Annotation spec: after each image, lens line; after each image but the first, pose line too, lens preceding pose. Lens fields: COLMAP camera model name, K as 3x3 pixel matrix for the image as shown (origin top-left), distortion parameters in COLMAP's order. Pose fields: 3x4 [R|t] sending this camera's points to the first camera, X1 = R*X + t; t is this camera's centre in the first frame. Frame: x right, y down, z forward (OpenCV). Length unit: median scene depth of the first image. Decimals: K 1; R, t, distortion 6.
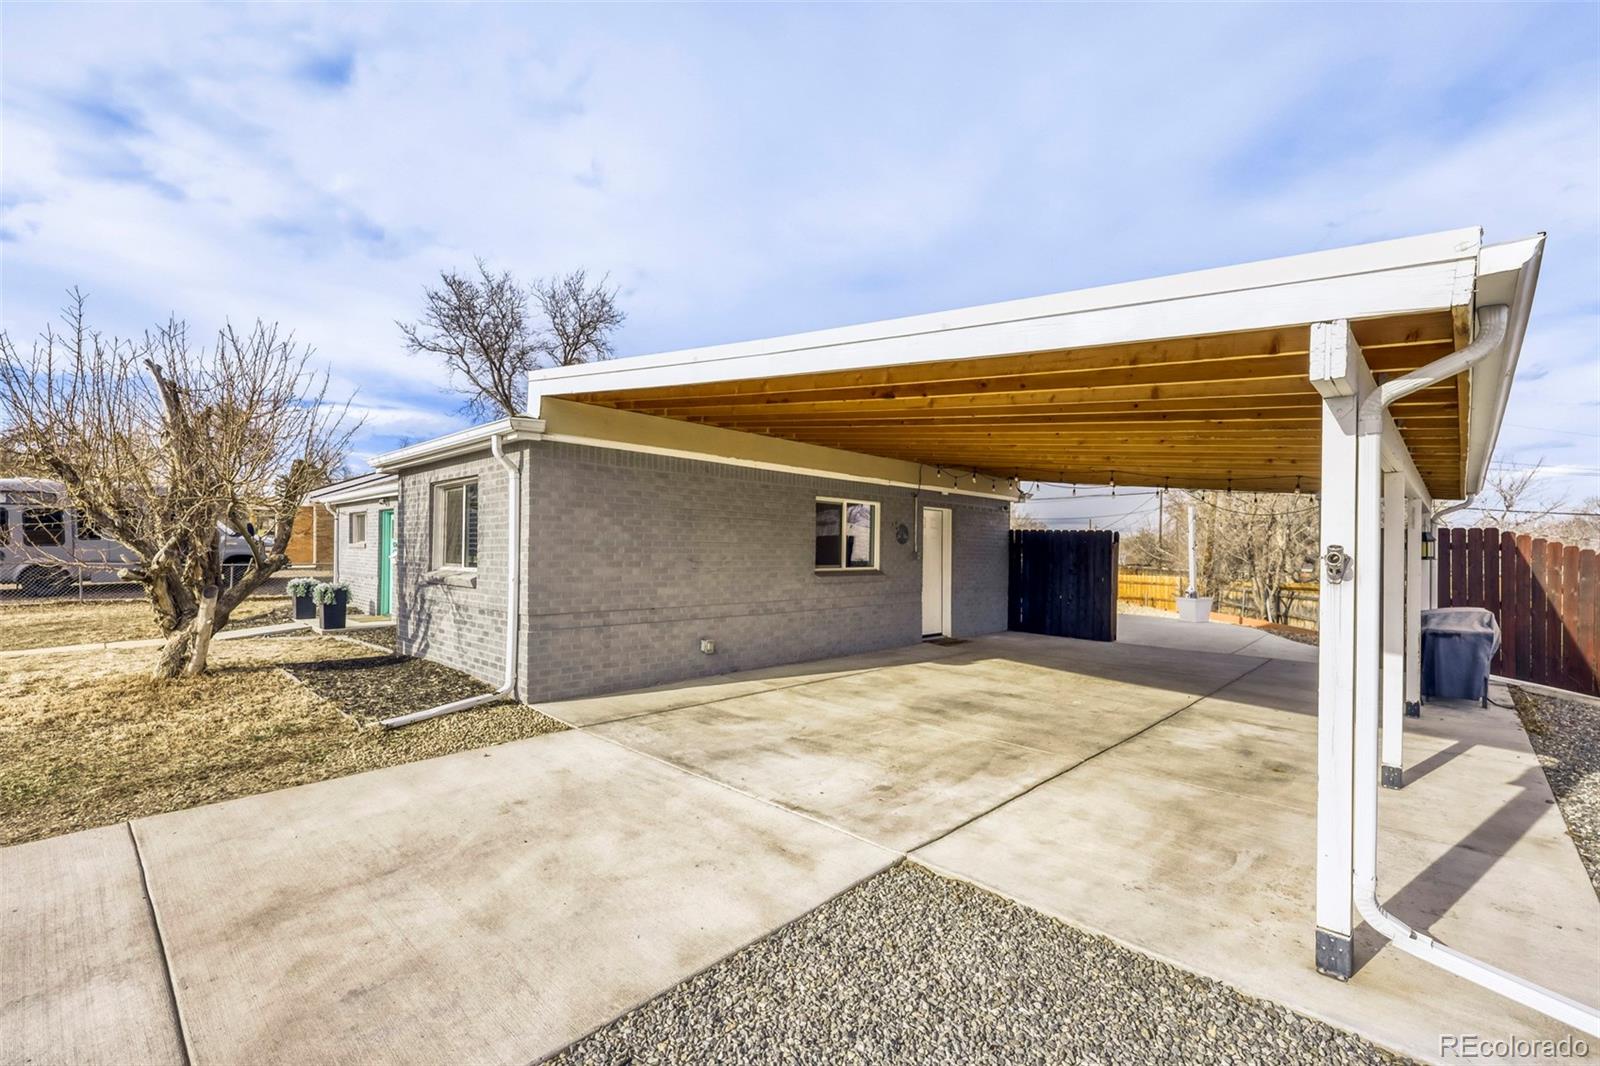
lens RADIAL K [[685.8, 0, 799.1], [0, 685.8, 557.2], [0, 0, 1]] dist [0.001472, 0.000143]
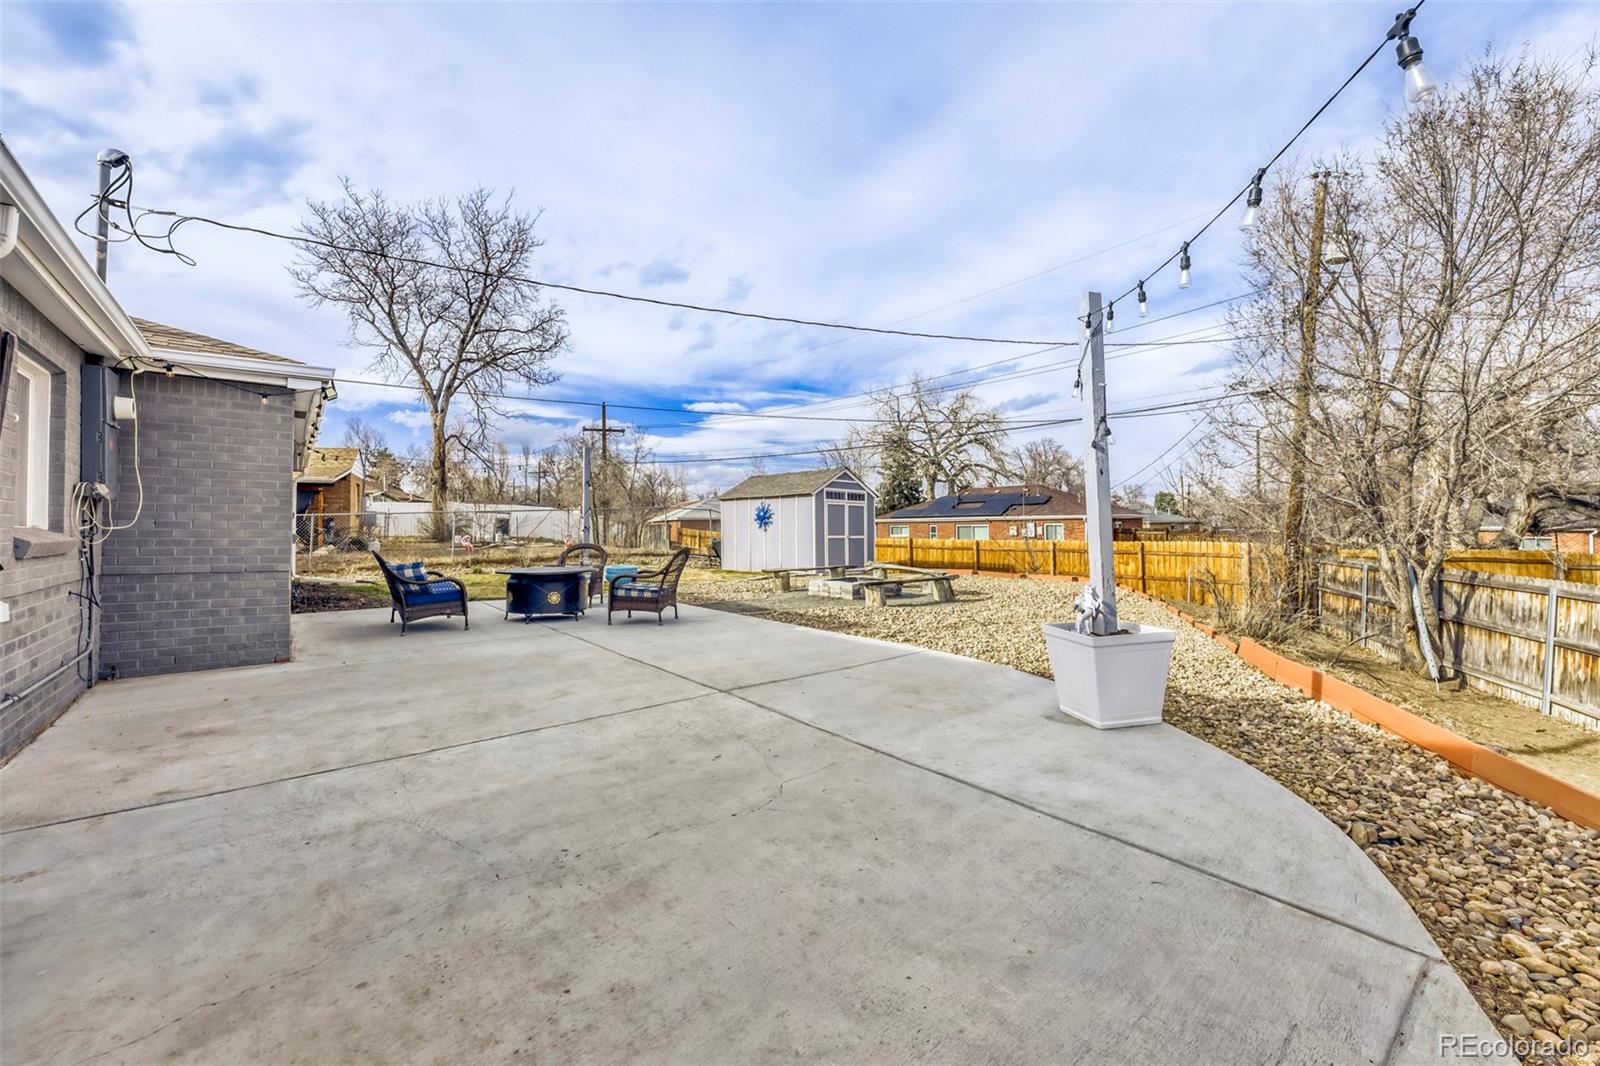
lens RADIAL K [[659.5, 0, 805.0], [0, 659.5, 527.8], [0, 0, 1]] dist [0.002593, 0.000307]
pose [[0.989391, -0.022589, -0.143512, 0.332580], [0.021917, 0.999740, -0.006257, 0.013343], [0.143616, 0.003045, 0.989629, 0.487234]]
